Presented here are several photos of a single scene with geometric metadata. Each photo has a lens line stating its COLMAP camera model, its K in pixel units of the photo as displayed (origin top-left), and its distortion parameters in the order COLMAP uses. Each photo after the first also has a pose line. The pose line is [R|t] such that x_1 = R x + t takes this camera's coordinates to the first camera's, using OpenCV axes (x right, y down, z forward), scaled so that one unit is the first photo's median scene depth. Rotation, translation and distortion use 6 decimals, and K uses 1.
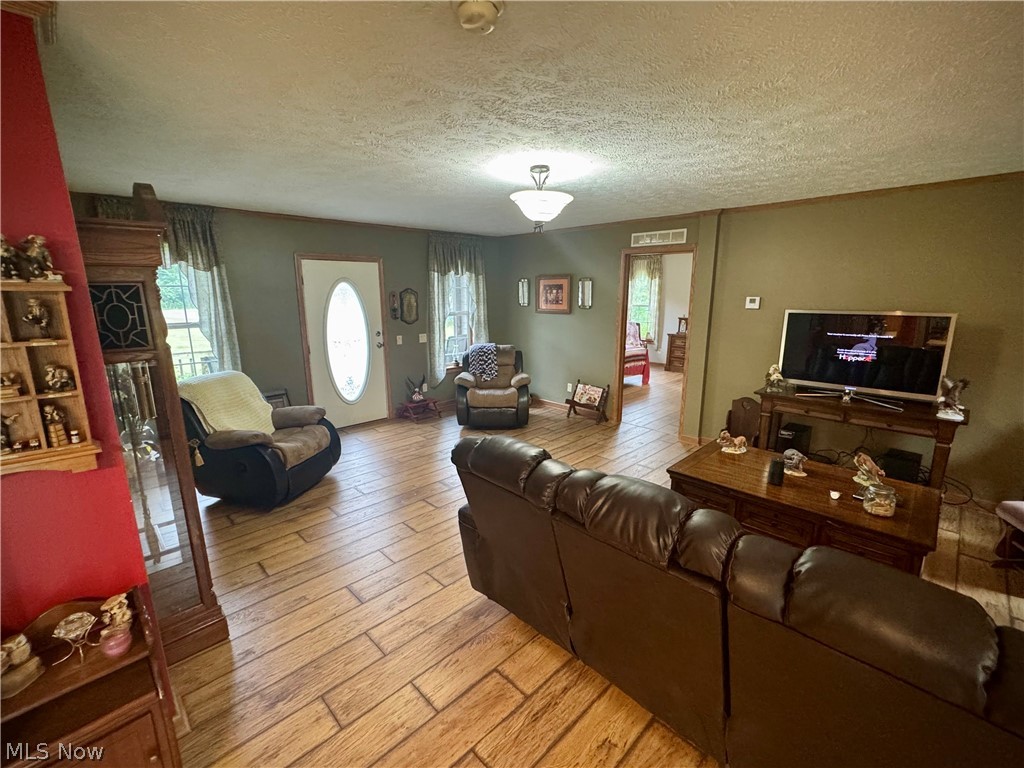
lens RADIAL K [[441.5, 0, 514.6], [0, 441.5, 380.5], [0, 0, 1]] dist [-0.000394, -0.000074]
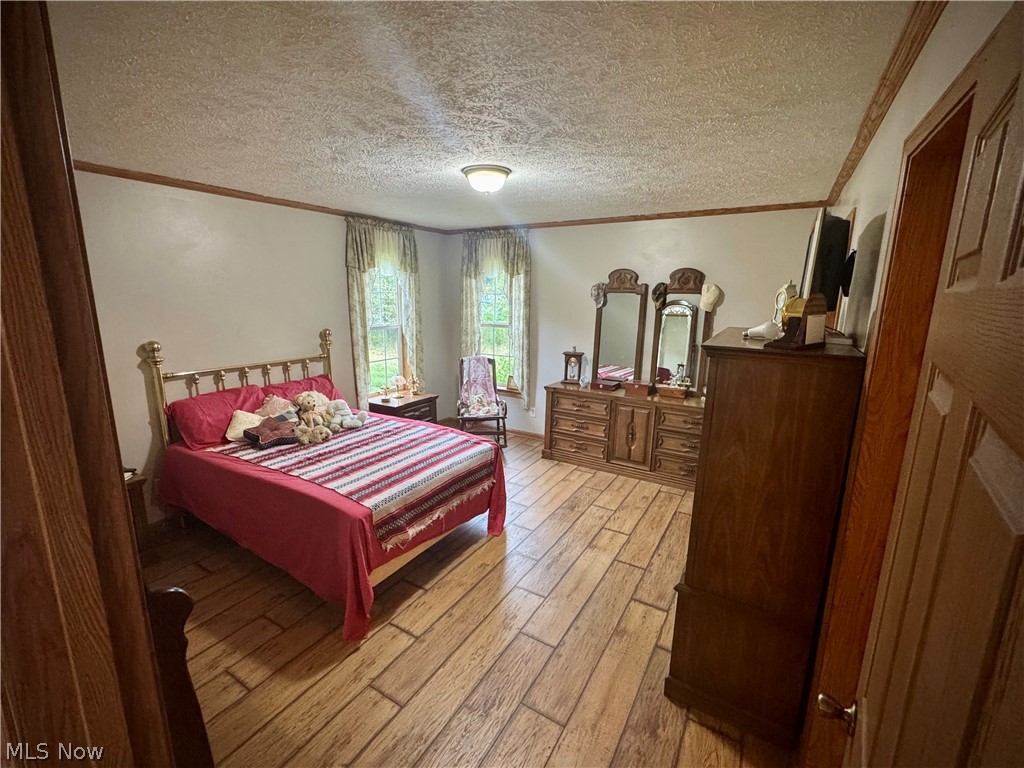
lens RADIAL K [[441.5, 0, 509.7], [0, 441.5, 378.7], [0, 0, 1]] dist [-0.000394, -0.000074]
pose [[0.970041, -0.038065, 0.239940, 0.178675], [0.039474, 0.999220, -0.001068, -0.108166], [-0.239712, 0.010507, 0.970787, 0.497043]]
